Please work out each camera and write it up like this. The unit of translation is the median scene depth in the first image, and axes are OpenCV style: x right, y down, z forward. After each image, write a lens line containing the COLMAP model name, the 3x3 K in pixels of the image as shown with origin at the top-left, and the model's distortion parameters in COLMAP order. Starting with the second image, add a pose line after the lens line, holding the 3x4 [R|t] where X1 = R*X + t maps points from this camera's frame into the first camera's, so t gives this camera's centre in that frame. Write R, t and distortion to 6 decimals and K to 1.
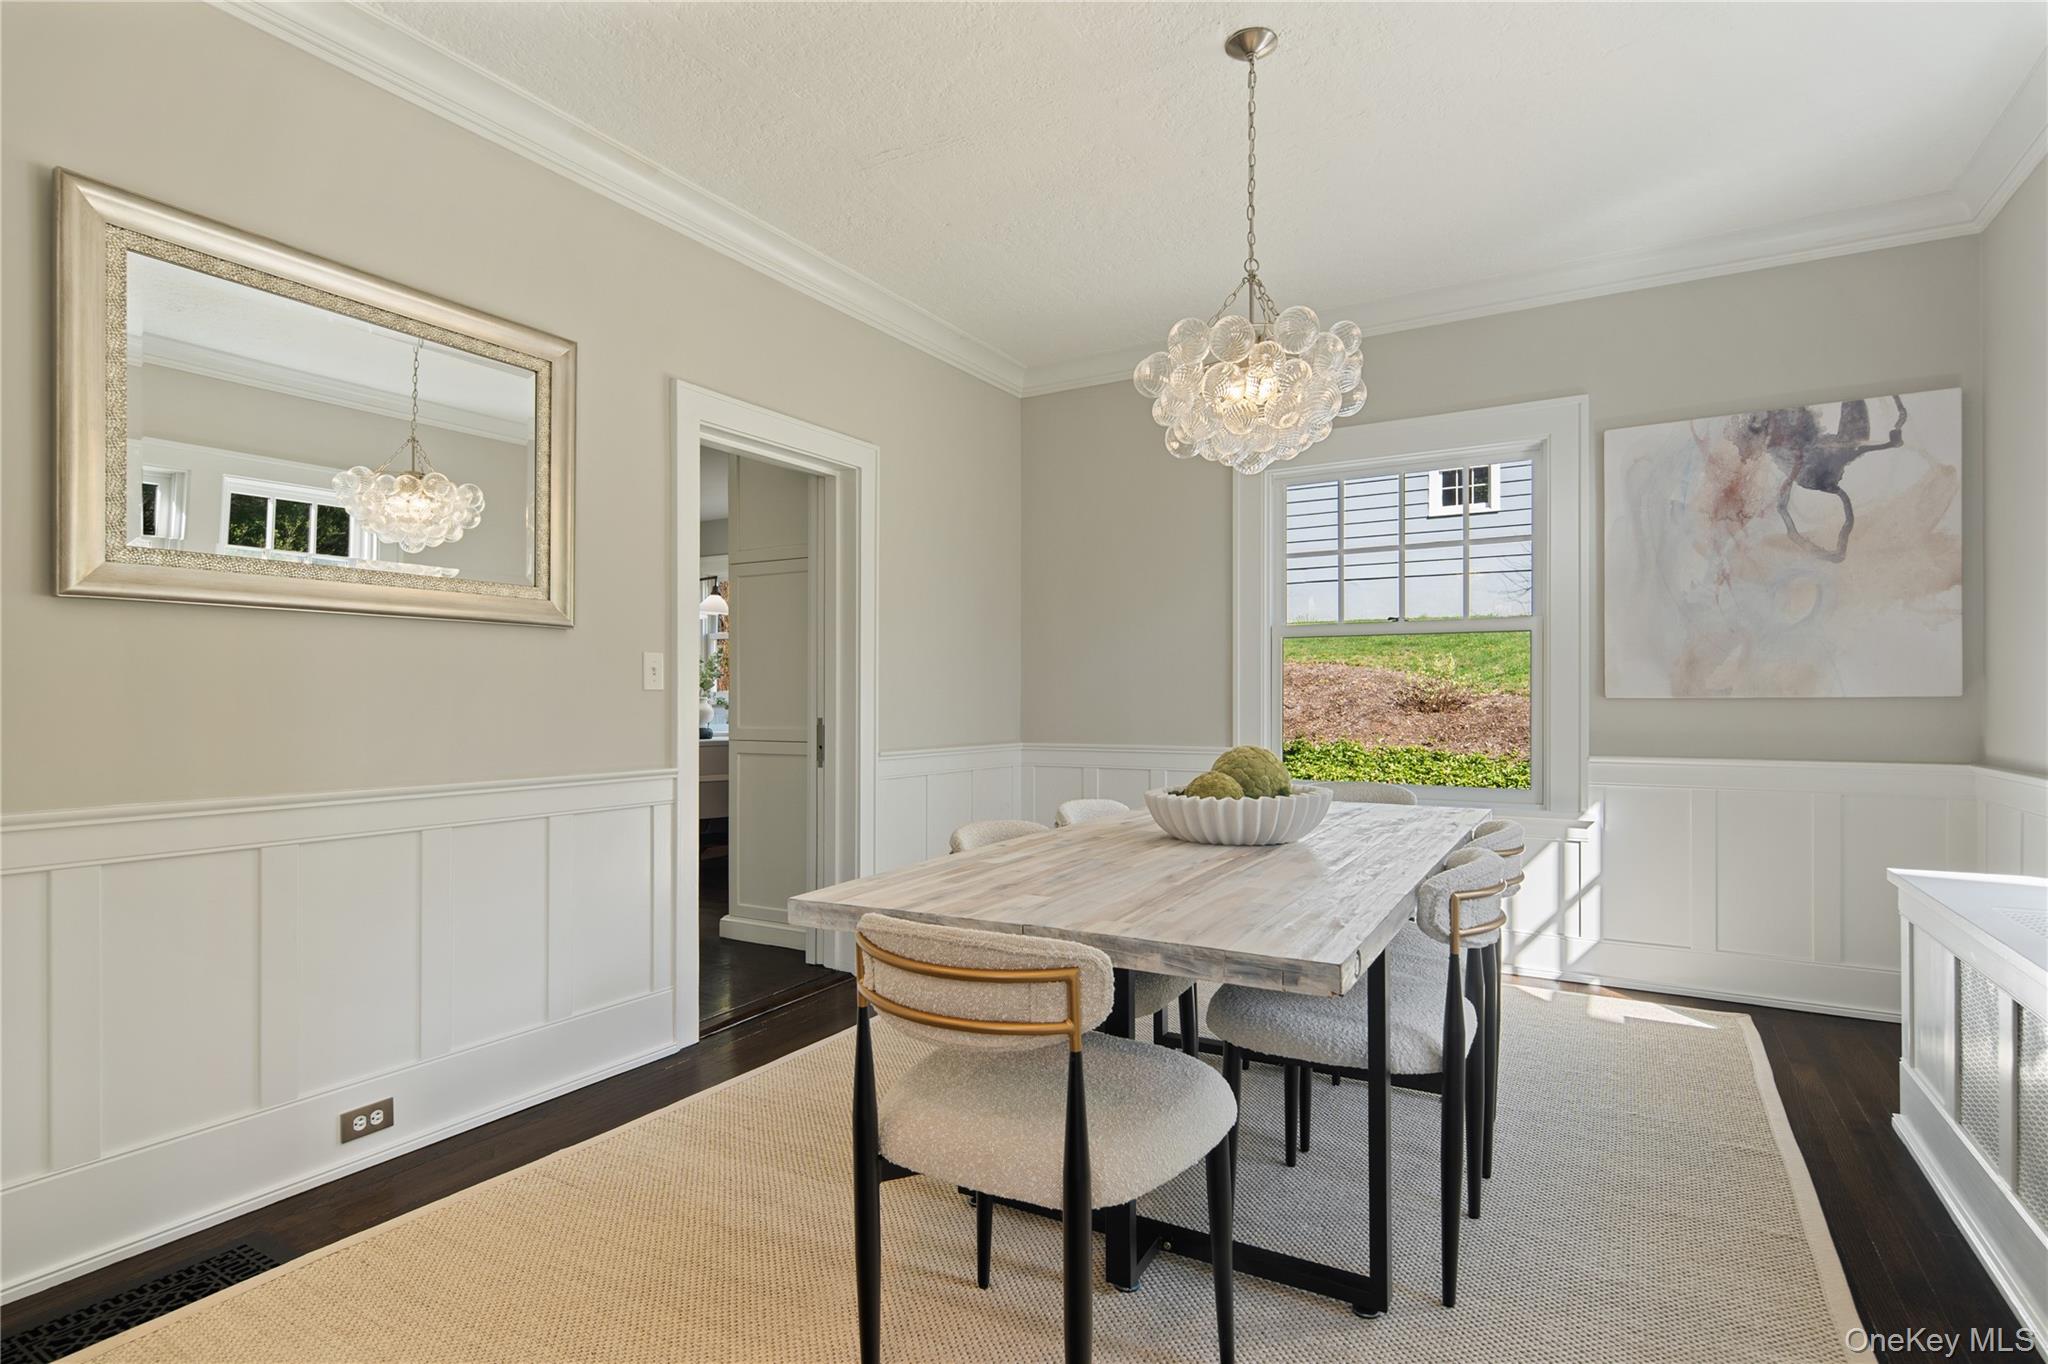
lens RADIAL K [[1030.9, 0, 996.0], [0, 1030.9, 704.4], [0, 0, 1]] dist [-0.000266, -0.001525]
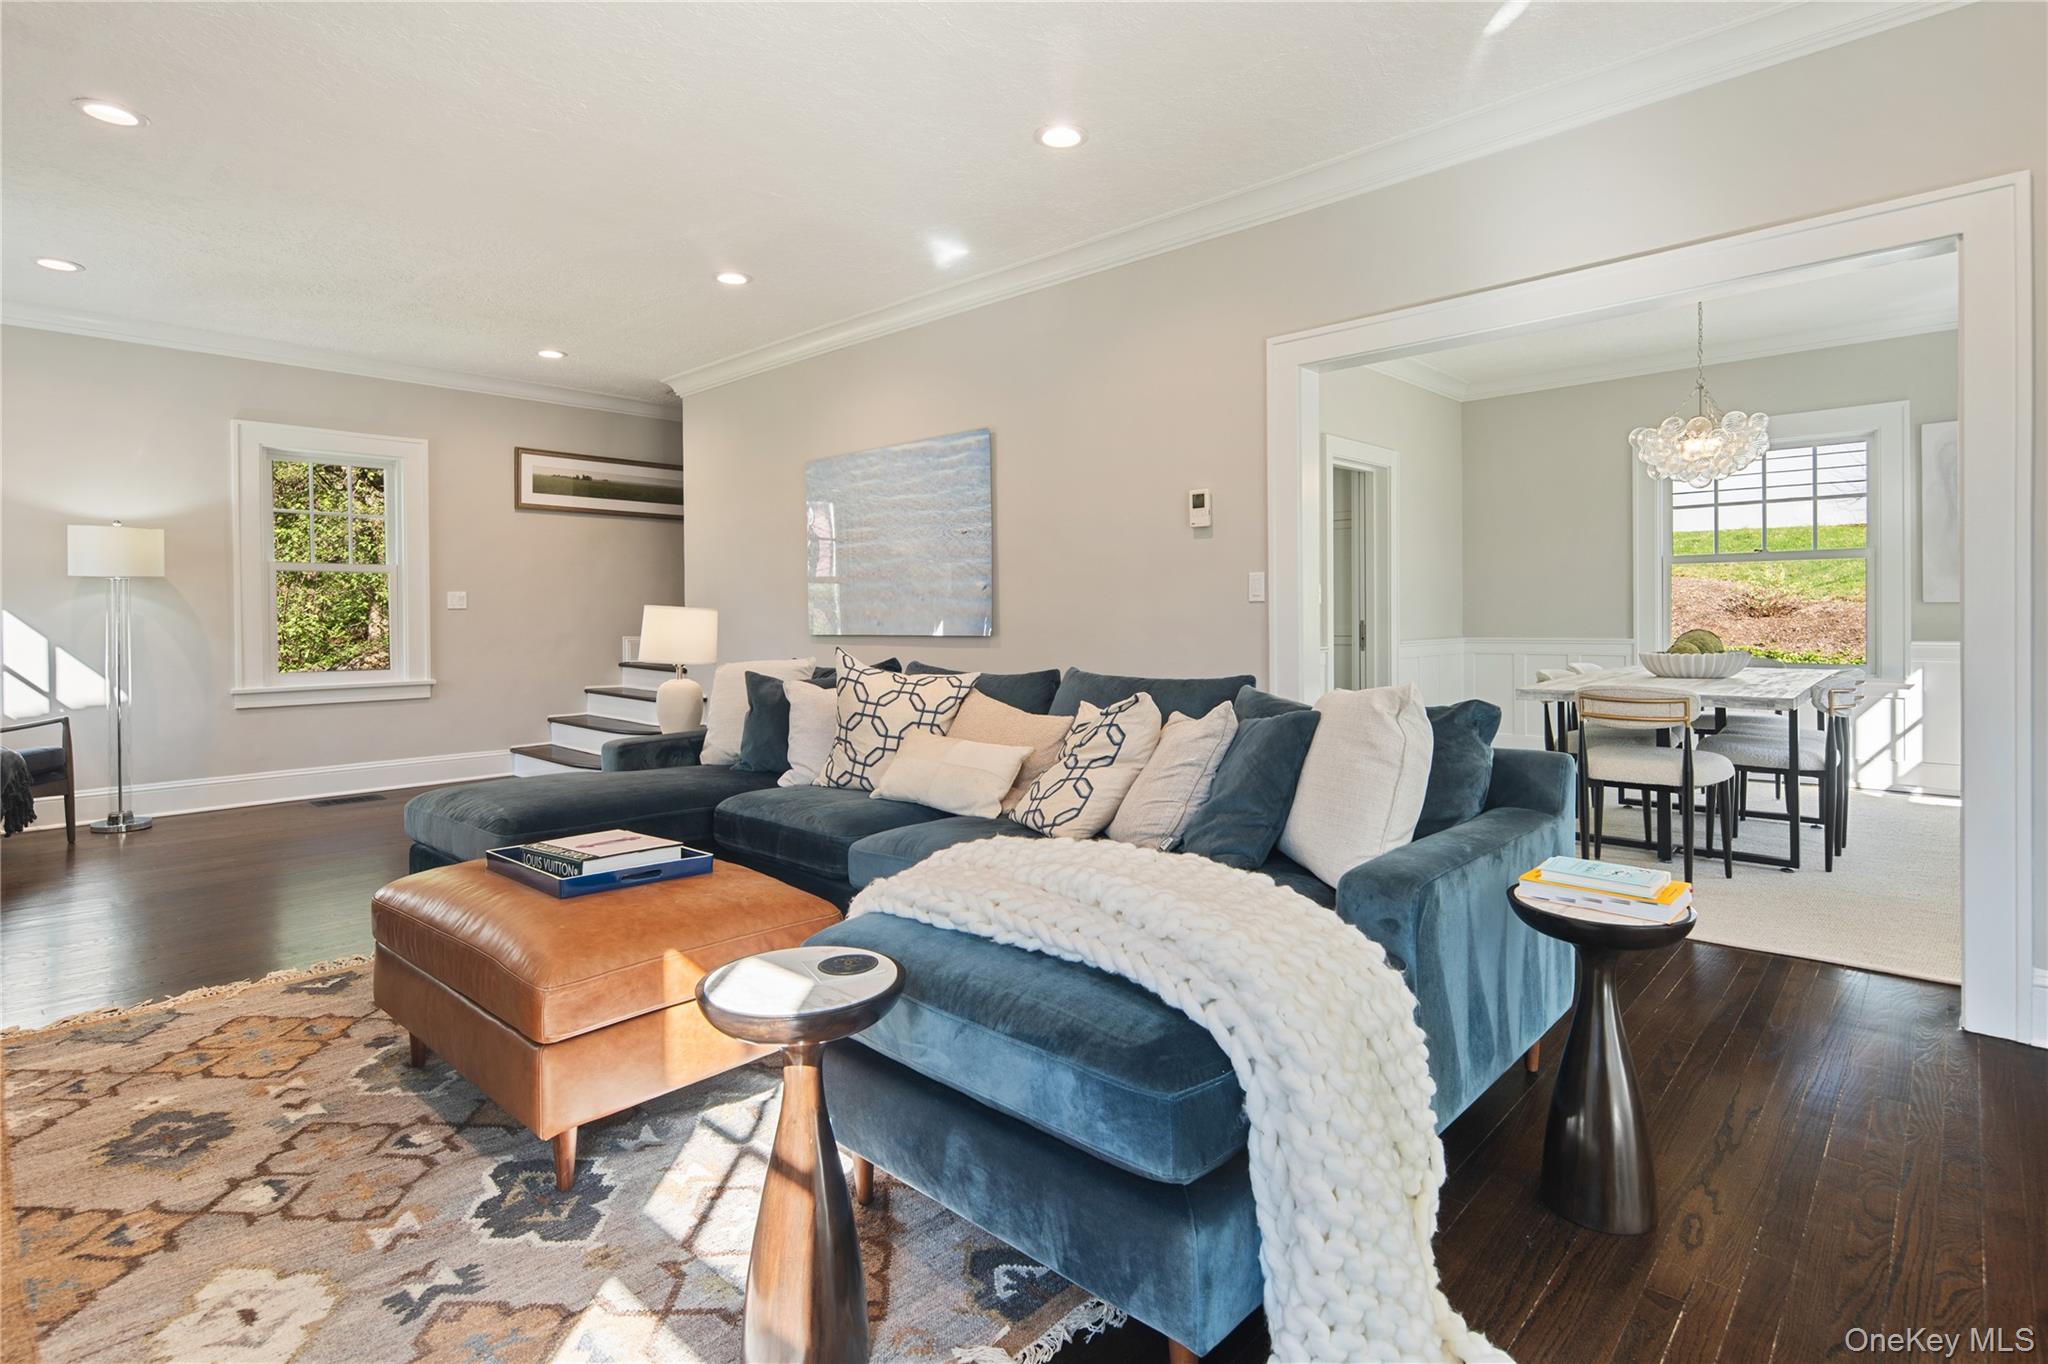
lens RADIAL K [[1010.8, 0, 1021.5], [0, 1010.8, 613.5], [0, 0, 1]] dist [0.002952, -0.001708]
pose [[0.977412, -0.009144, -0.211146, -0.415766], [0.008461, 0.999956, -0.004138, 0.004557], [0.211175, 0.002258, 0.977446, -0.780610]]
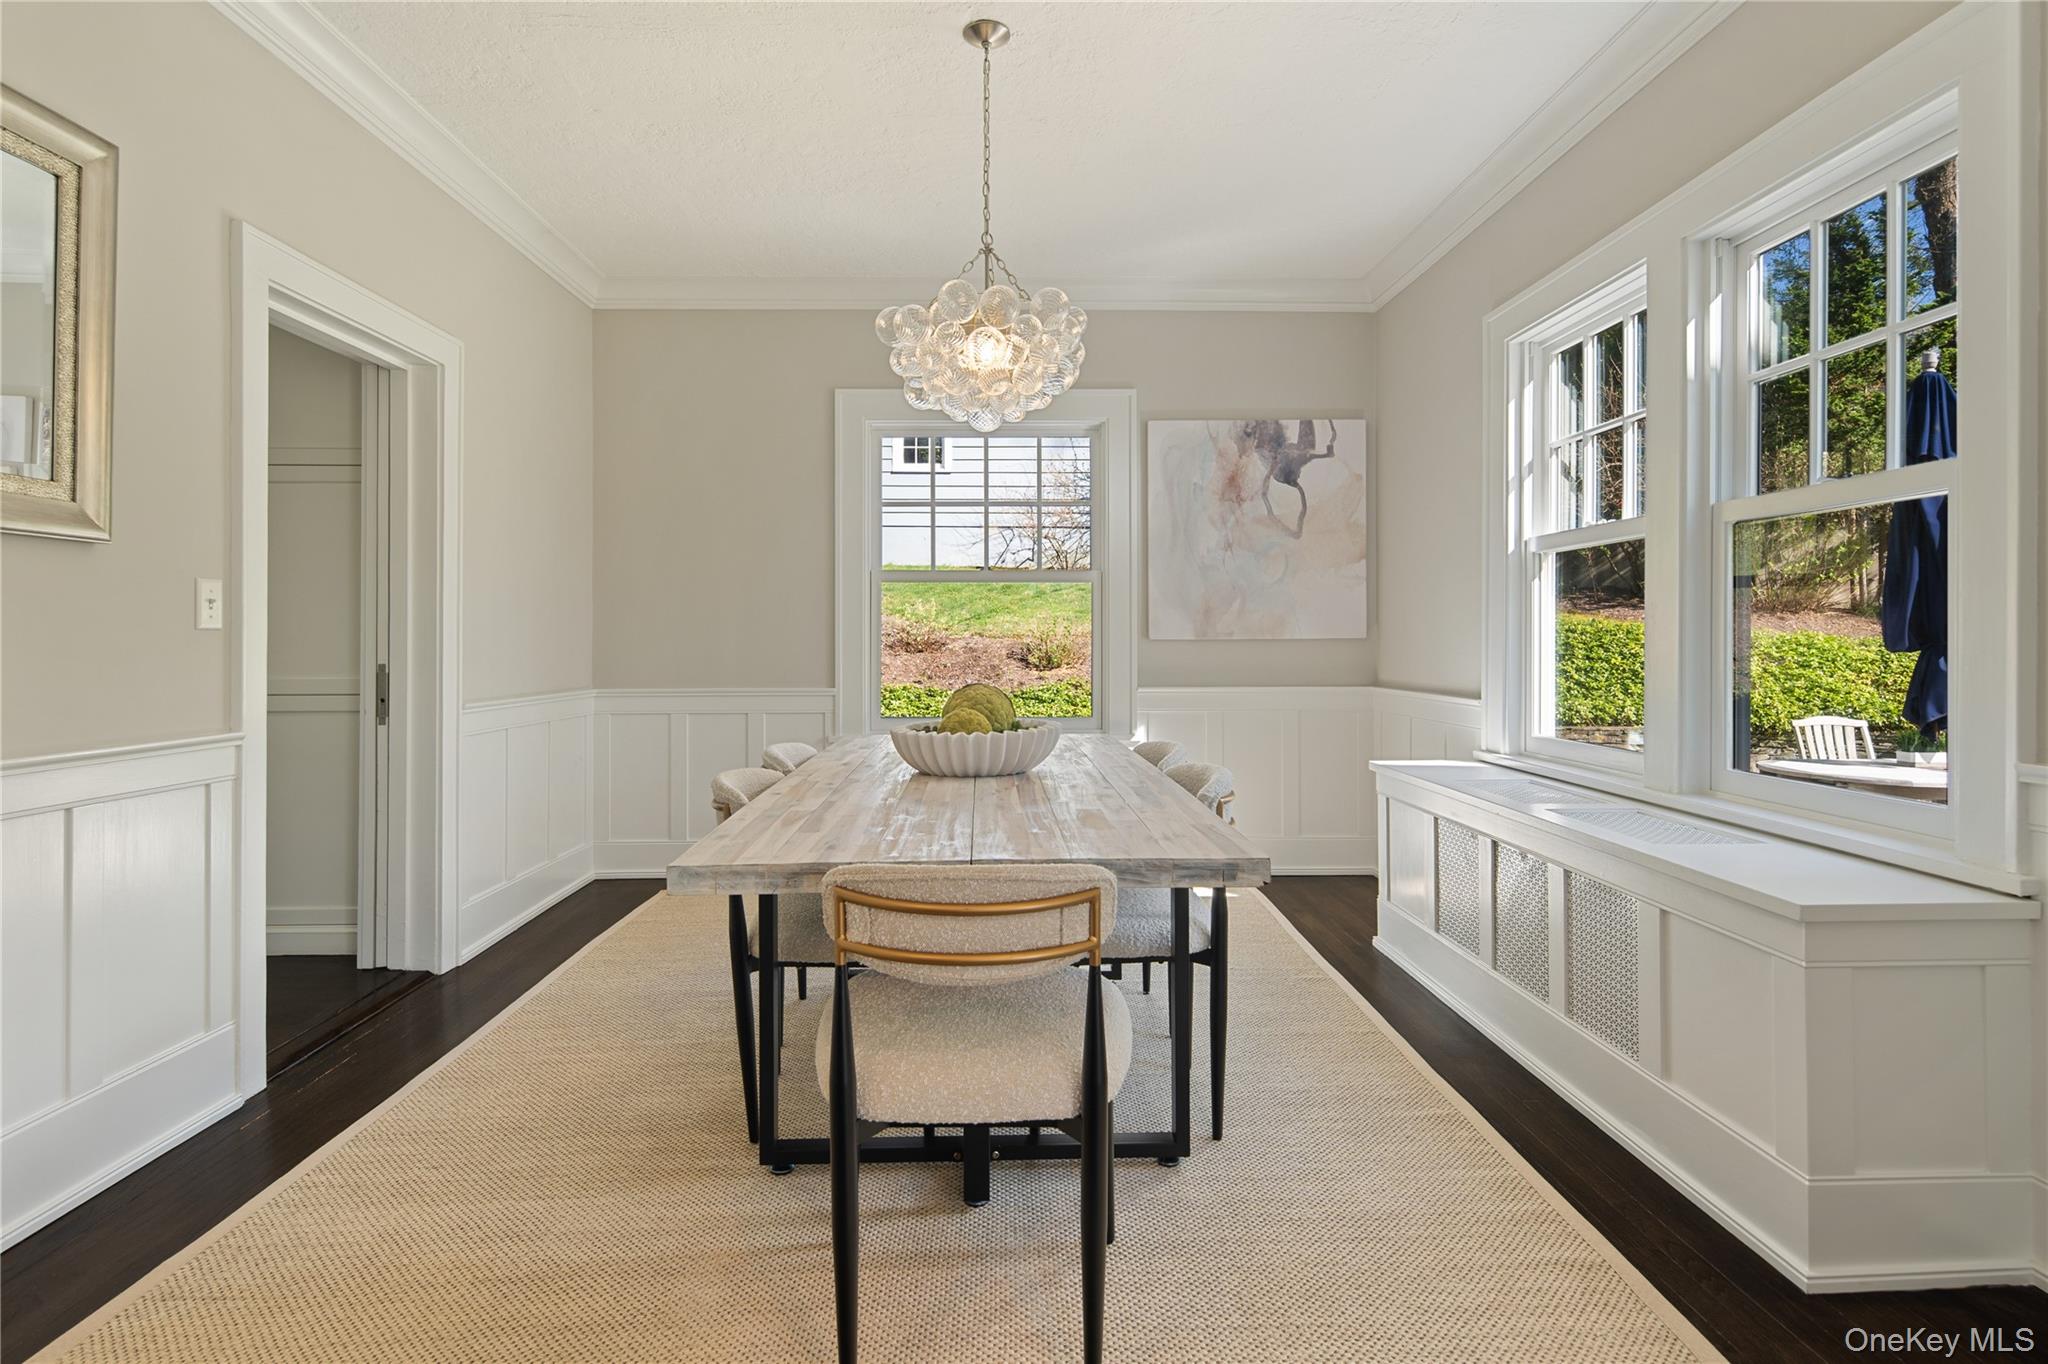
lens RADIAL K [[1037.4, 0, 1020.1], [0, 1037.4, 644.7], [0, 0, 1]] dist [0.005351, -0.010609]
pose [[0.846239, -0.003133, 0.532794, -0.209251], [0.003925, 0.999992, -0.000353, -0.000149], [-0.532789, 0.002390, 0.846245, 0.043283]]
